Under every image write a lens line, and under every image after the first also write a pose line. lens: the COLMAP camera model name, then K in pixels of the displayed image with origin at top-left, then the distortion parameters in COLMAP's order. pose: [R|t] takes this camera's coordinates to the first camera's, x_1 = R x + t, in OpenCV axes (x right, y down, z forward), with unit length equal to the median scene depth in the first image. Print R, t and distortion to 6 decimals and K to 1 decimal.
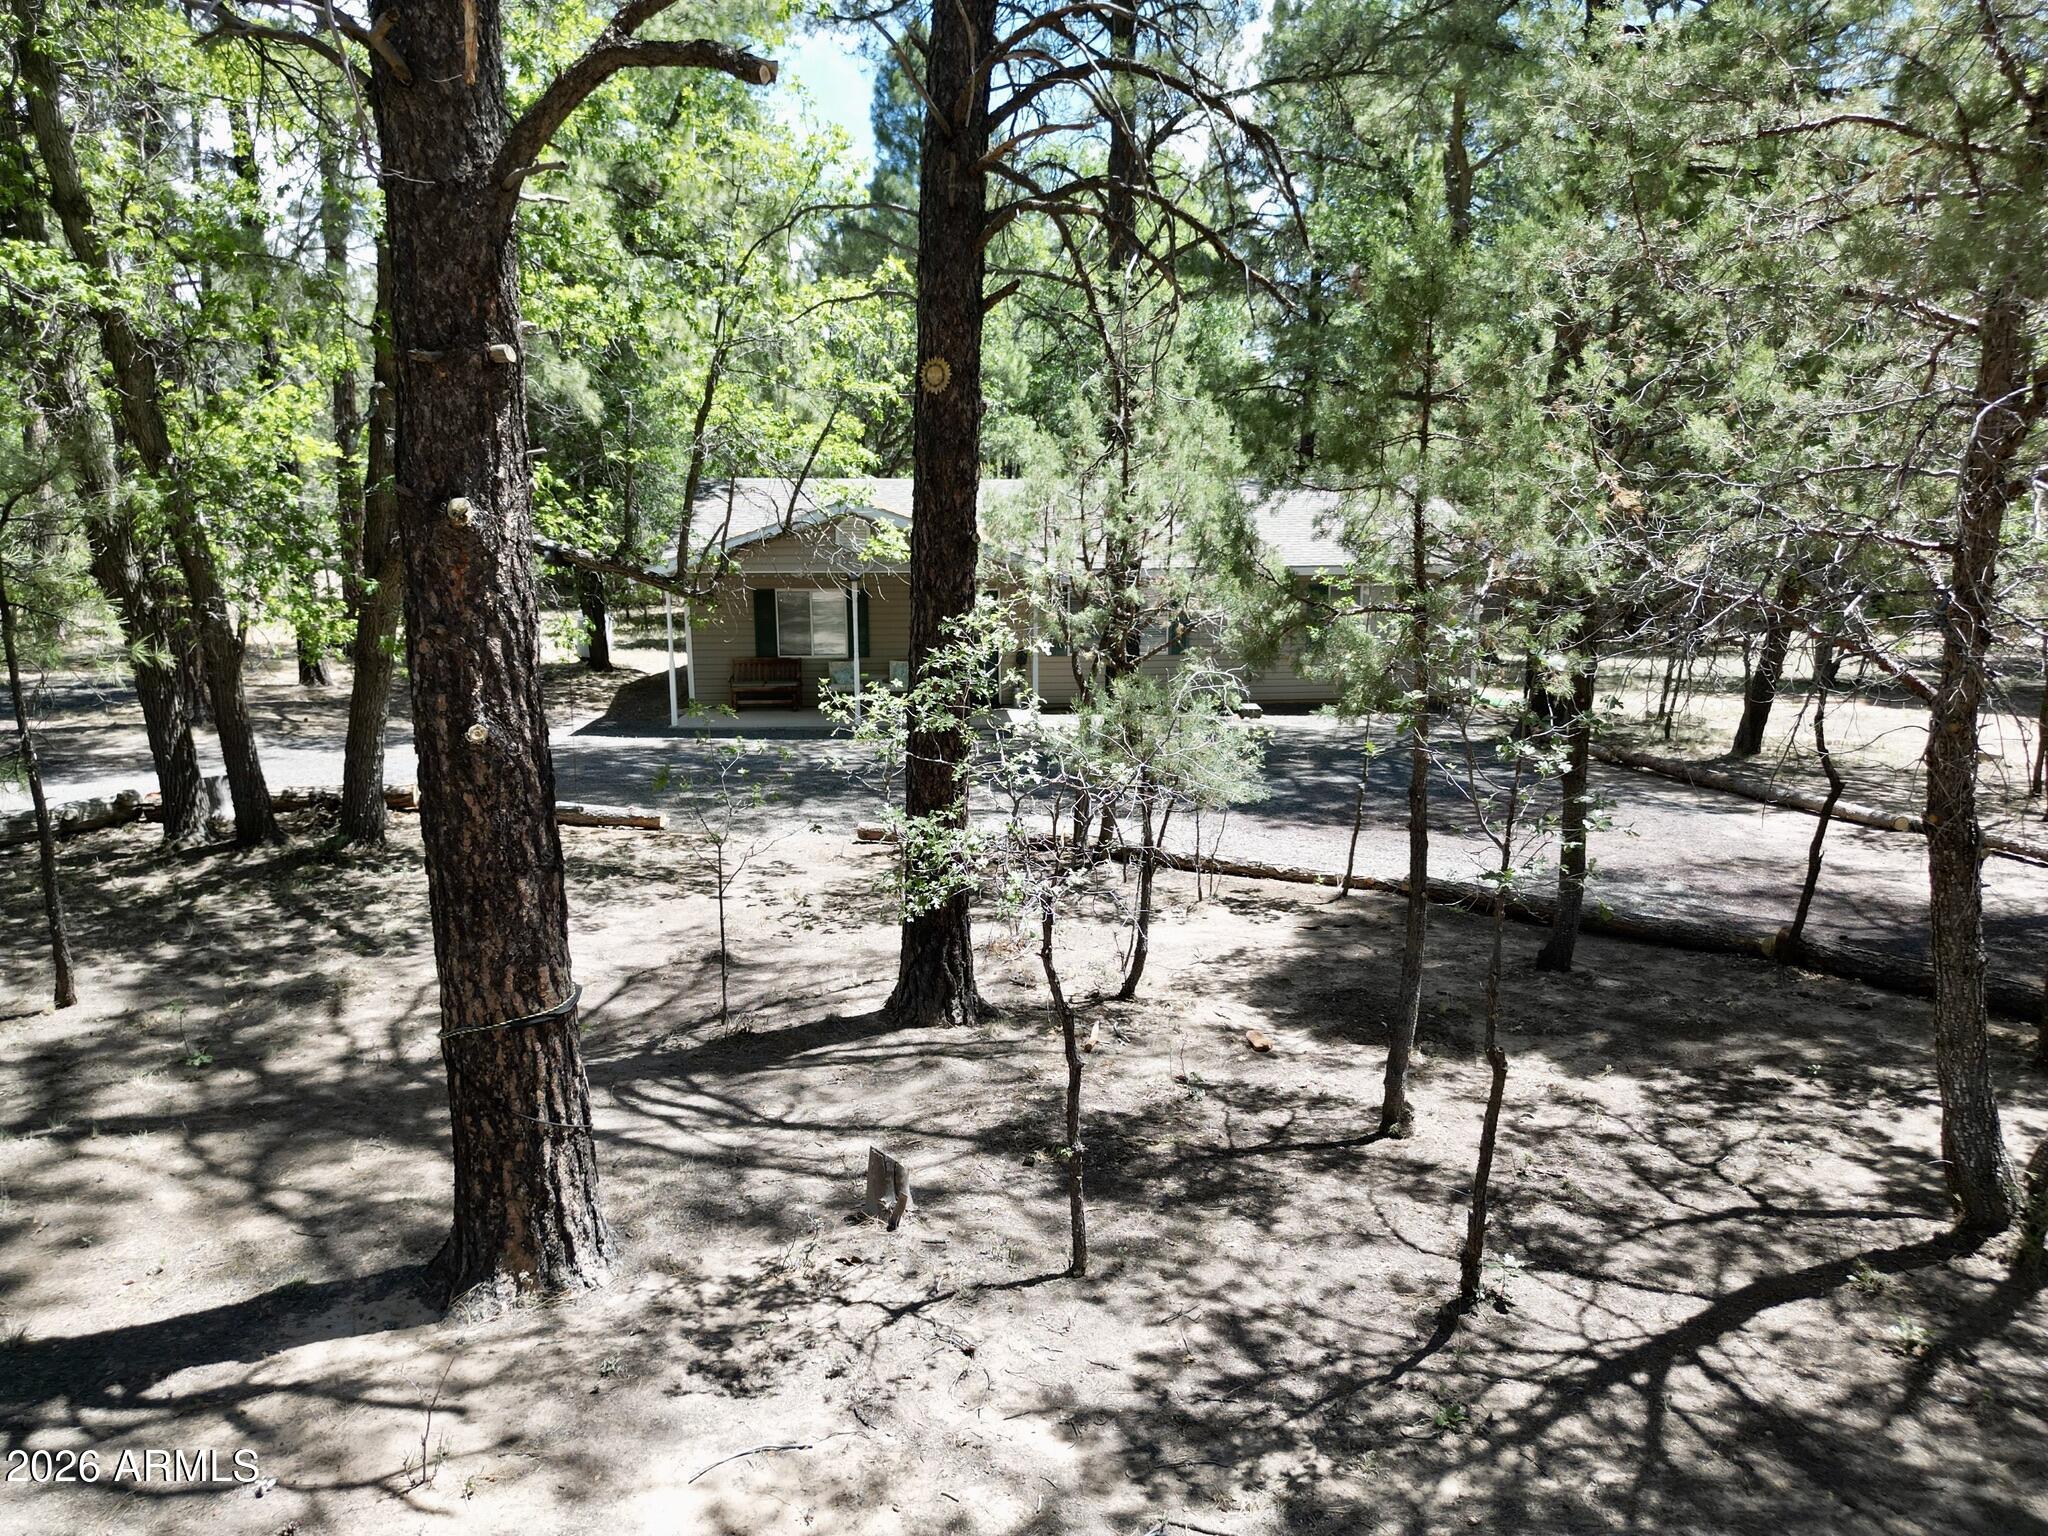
lens RADIAL K [[1398.7, 0, 1024.0], [0, 1398.7, 768.0], [0, 0, 1]] dist [0.023406, -0.002157]
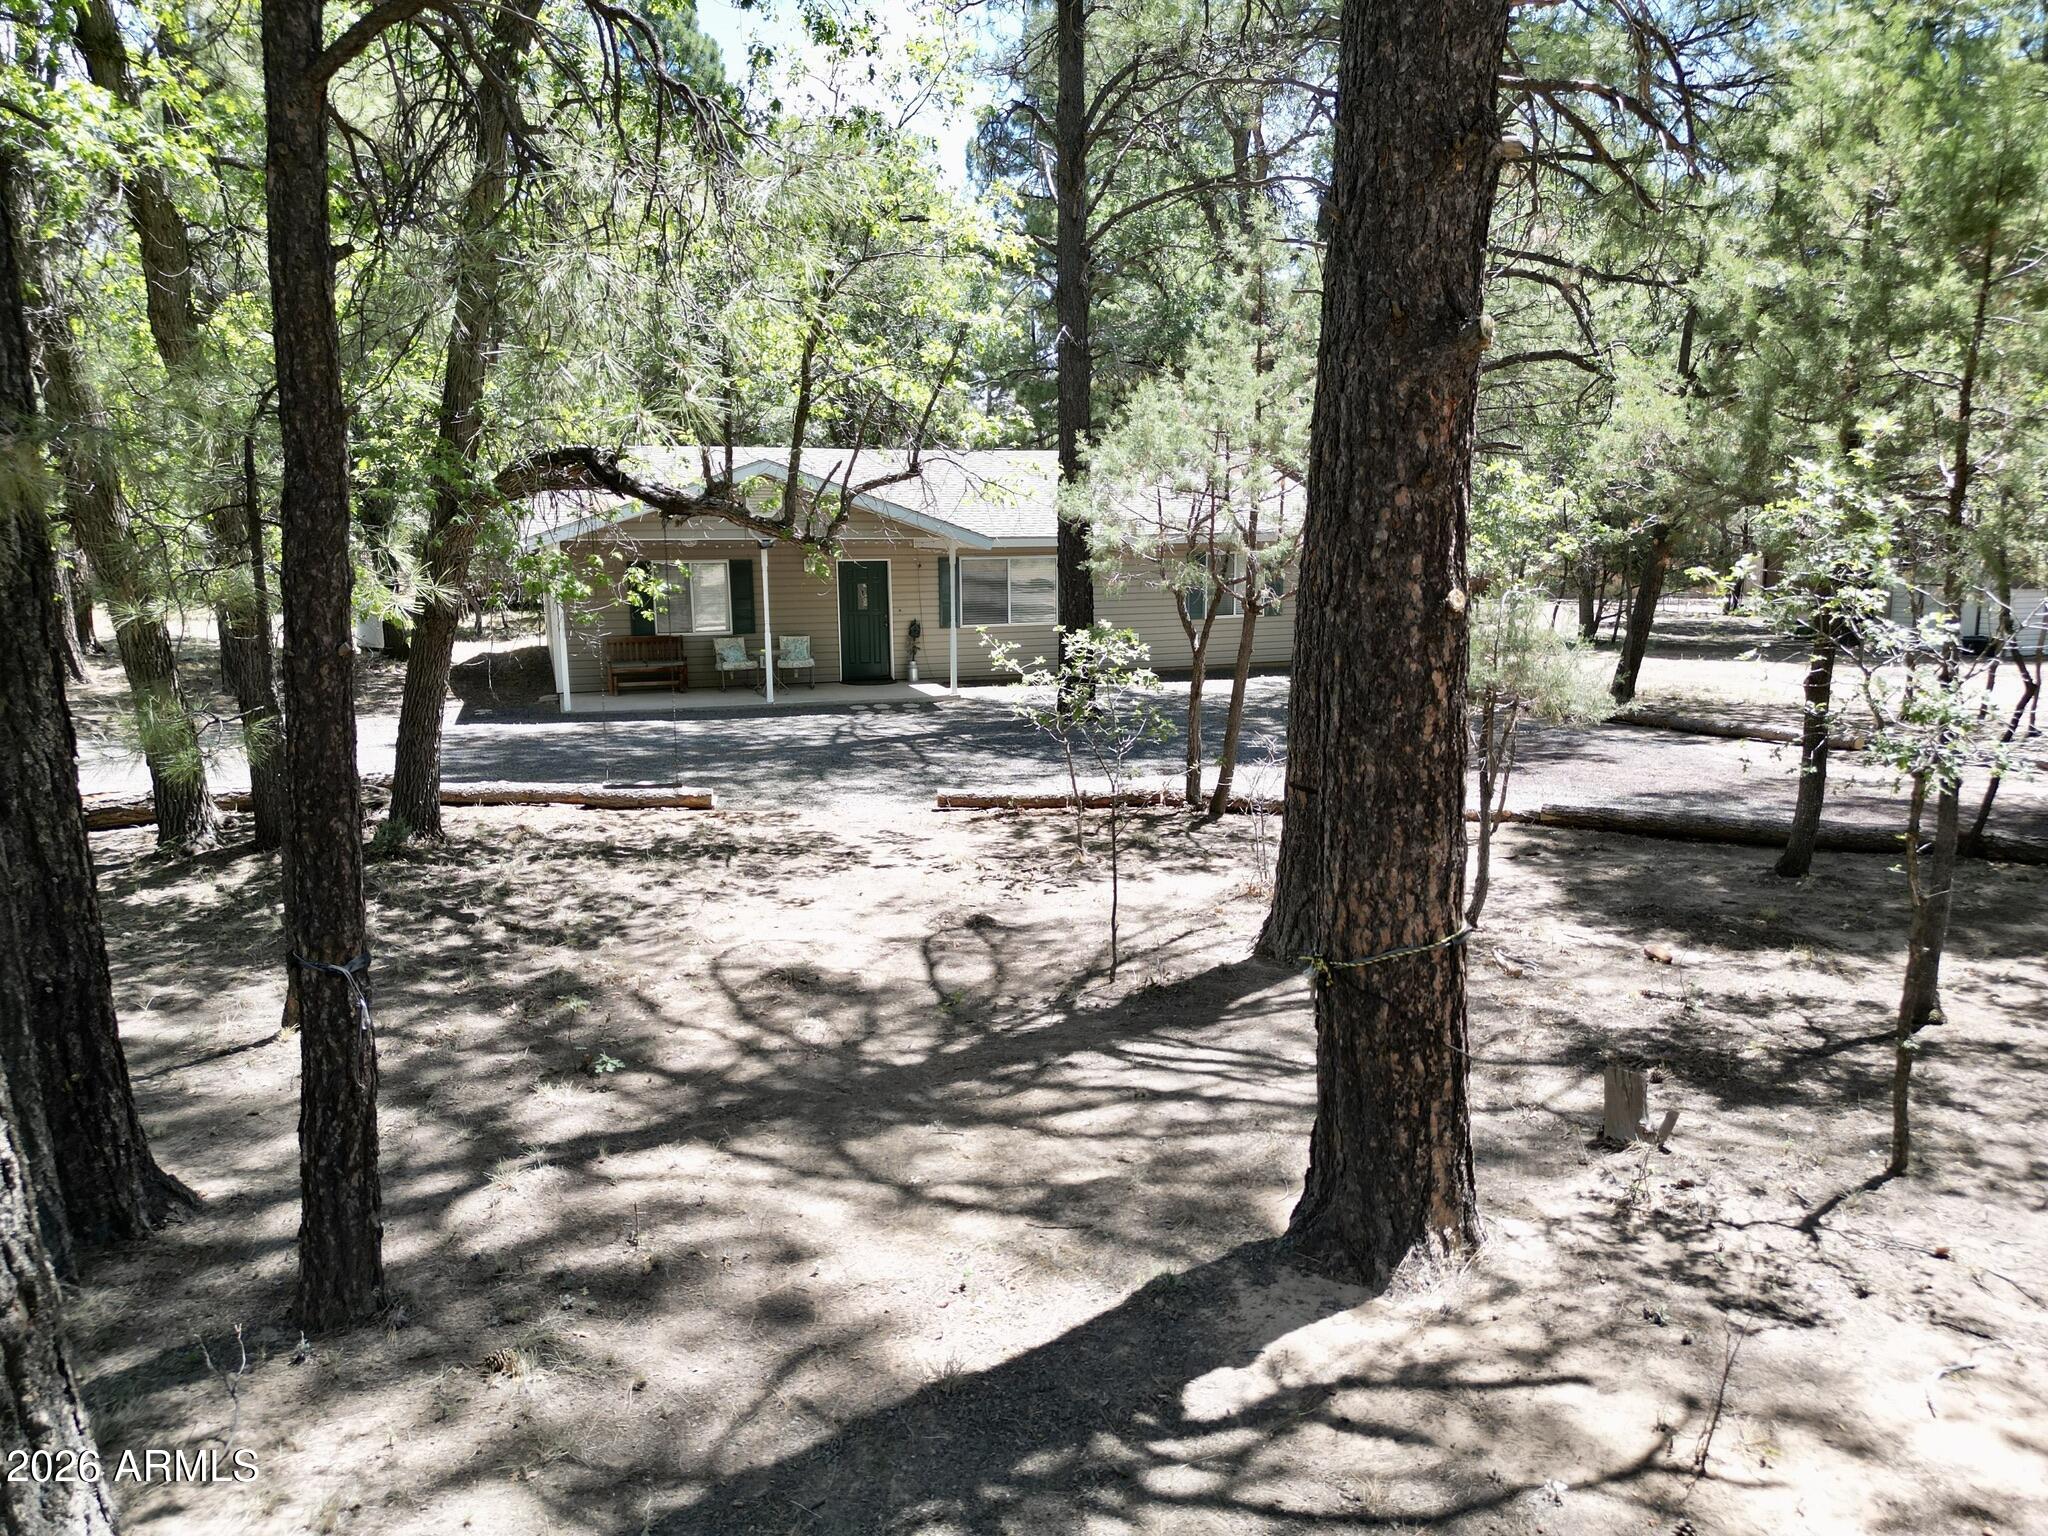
lens RADIAL K [[1398.7, 0, 1024.0], [0, 1398.7, 768.0], [0, 0, 1]] dist [0.023406, -0.002157]
pose [[0.971789, -0.044650, 0.231588, -0.547467], [0.044183, 0.998997, 0.007208, 0.040368], [-0.231678, 0.003228, 0.972787, 0.152499]]
